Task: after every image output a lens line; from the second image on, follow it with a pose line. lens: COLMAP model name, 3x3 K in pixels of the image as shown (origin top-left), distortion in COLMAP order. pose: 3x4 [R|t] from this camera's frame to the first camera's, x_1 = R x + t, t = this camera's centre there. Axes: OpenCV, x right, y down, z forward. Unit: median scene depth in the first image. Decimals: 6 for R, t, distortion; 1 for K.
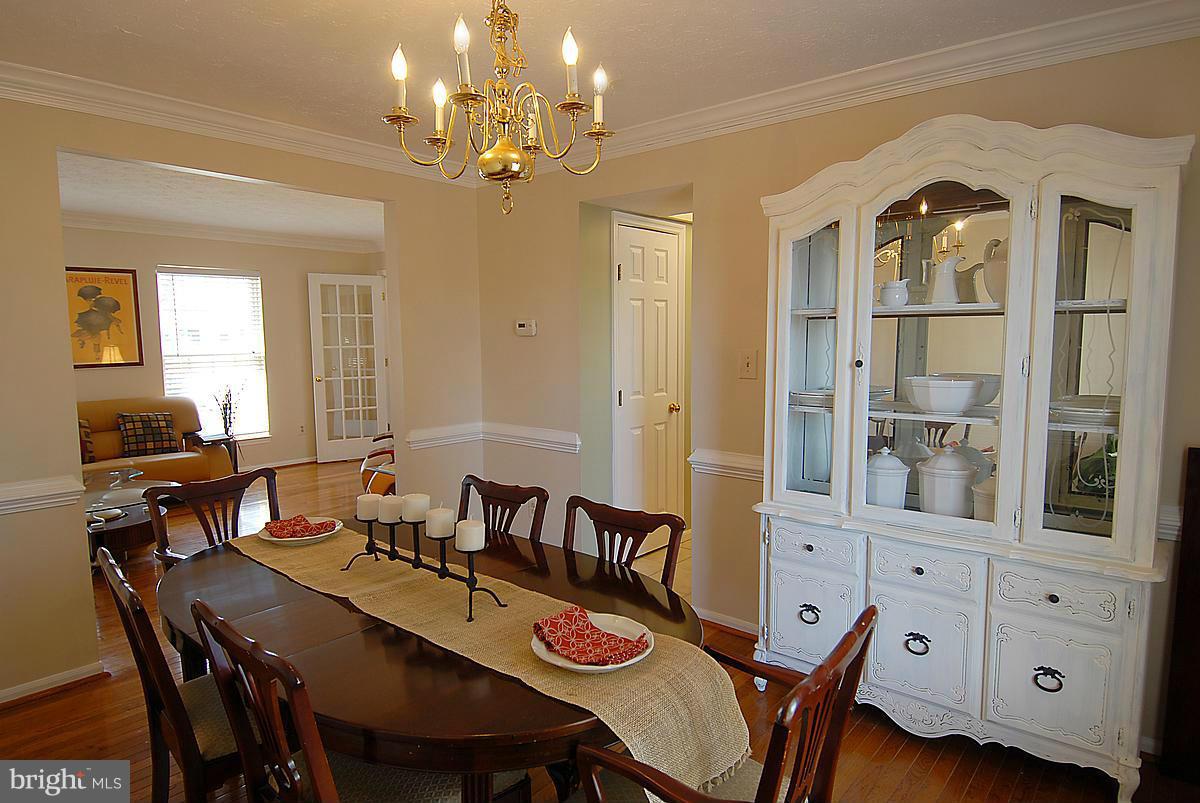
lens RADIAL K [[706.5, 0, 599.4], [0, 706.5, 407.1], [0, 0, 1]] dist [-0.000487, -0.002944]
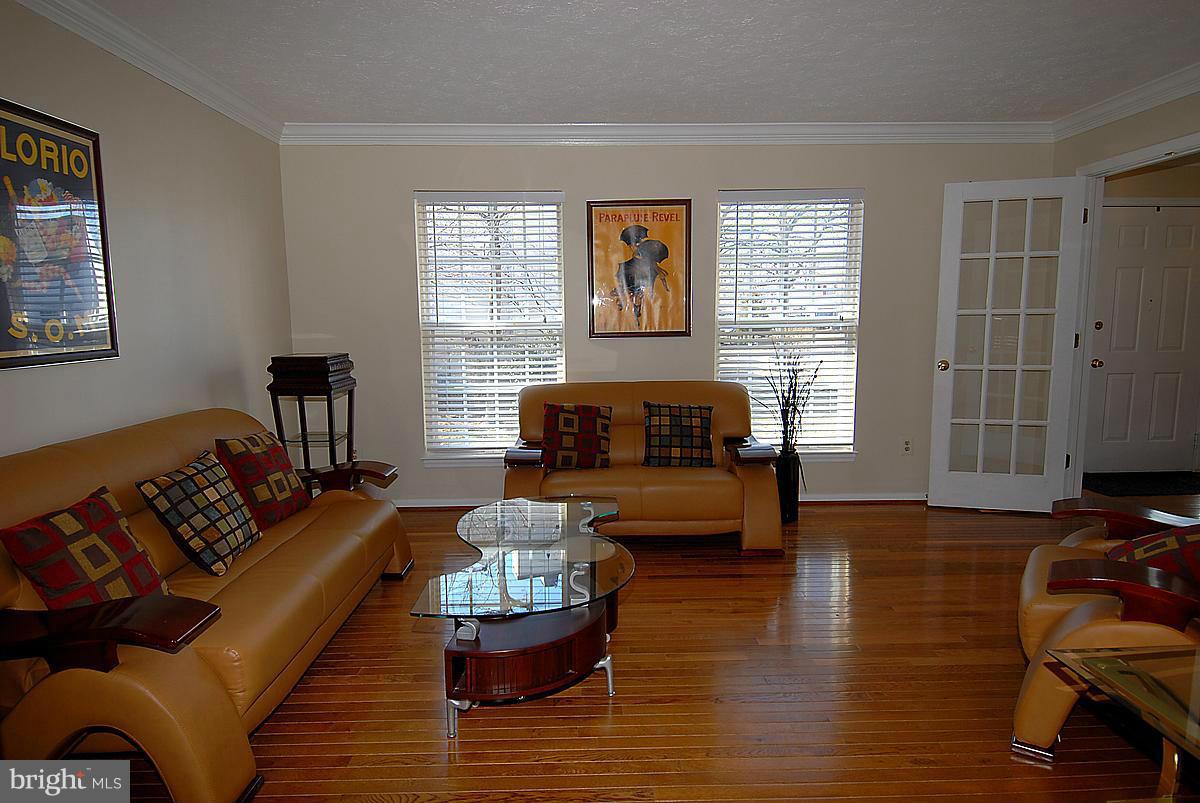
lens RADIAL K [[706.5, 0, 598.2], [0, 706.5, 402.4], [0, 0, 1]] dist [-0.000487, -0.002944]
pose [[0.658669, 0.093497, -0.746601, -0.164762], [-0.068392, 0.995582, 0.064340, -0.030043], [0.749318, 0.008683, 0.662154, 0.450128]]
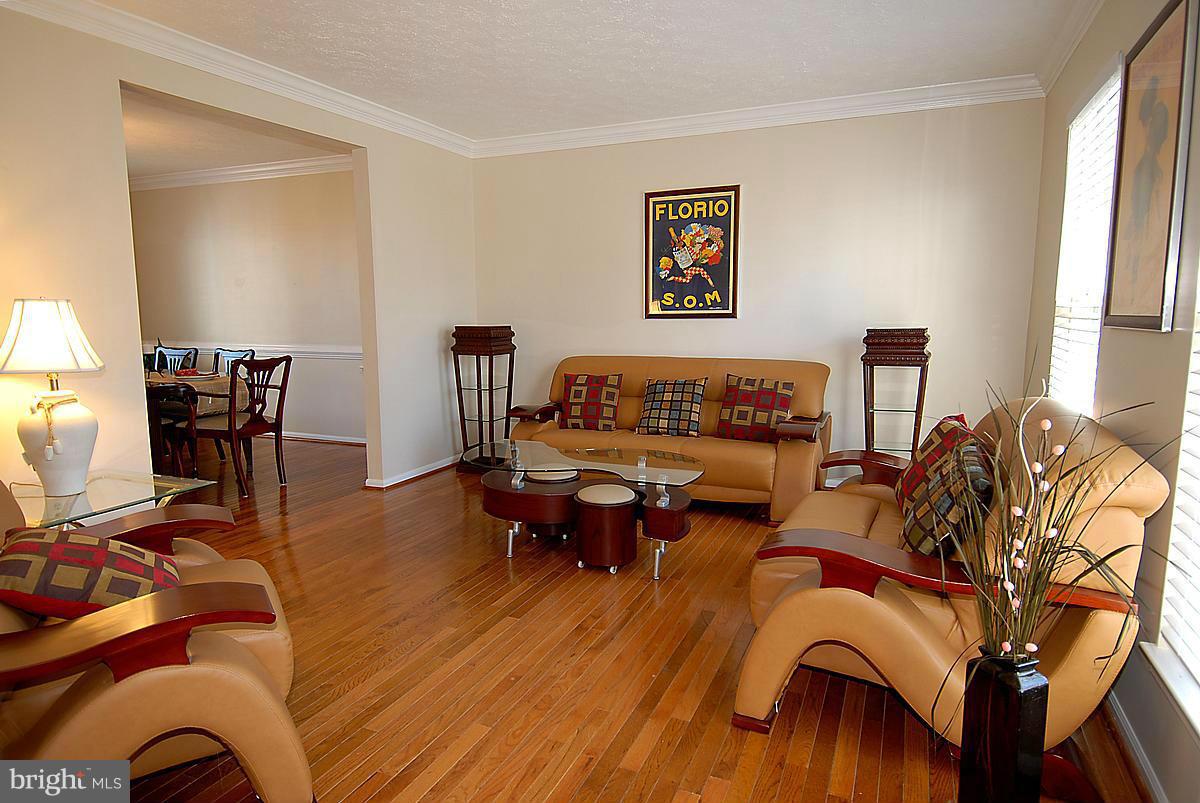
lens RADIAL K [[706.5, 0, 600.7], [0, 706.5, 402.3], [0, 0, 1]] dist [-0.000487, -0.002944]
pose [[-0.954394, 0.061039, -0.292245, -0.640324], [-0.008950, 0.972588, 0.232364, -0.208210], [0.298417, 0.224383, -0.927685, 2.490570]]
